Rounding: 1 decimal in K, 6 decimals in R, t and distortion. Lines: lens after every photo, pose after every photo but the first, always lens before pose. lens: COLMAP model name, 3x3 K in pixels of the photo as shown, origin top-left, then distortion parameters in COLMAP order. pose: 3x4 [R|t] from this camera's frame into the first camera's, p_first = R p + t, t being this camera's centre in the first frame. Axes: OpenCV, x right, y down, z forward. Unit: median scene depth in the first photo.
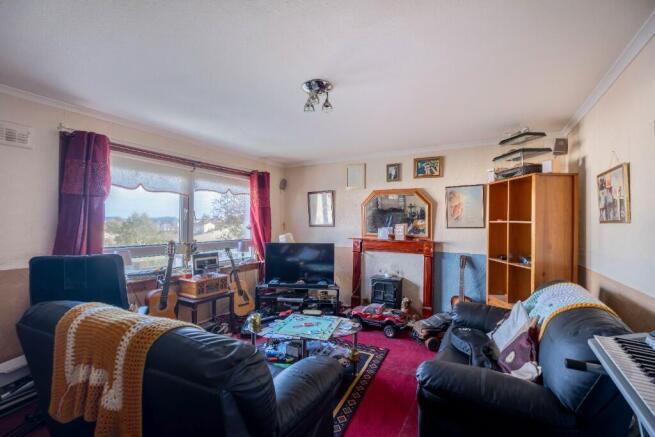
lens RADIAL K [[289.6, 0, 323.3], [0, 289.6, 222.0], [0, 0, 1]] dist [-0.001432, -0.000169]
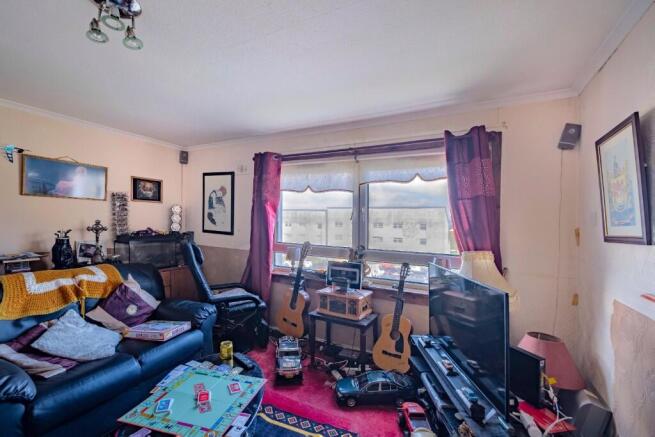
lens RADIAL K [[301.2, 0, 309.3], [0, 301.2, 216.2], [0, 0, 1]] dist [0.002031, 0.000382]
pose [[0.005613, -0.013221, -0.999897, 0.521181], [-0.009432, 0.999867, -0.013273, -0.007883], [0.999940, 0.009505, 0.005487, 1.102420]]
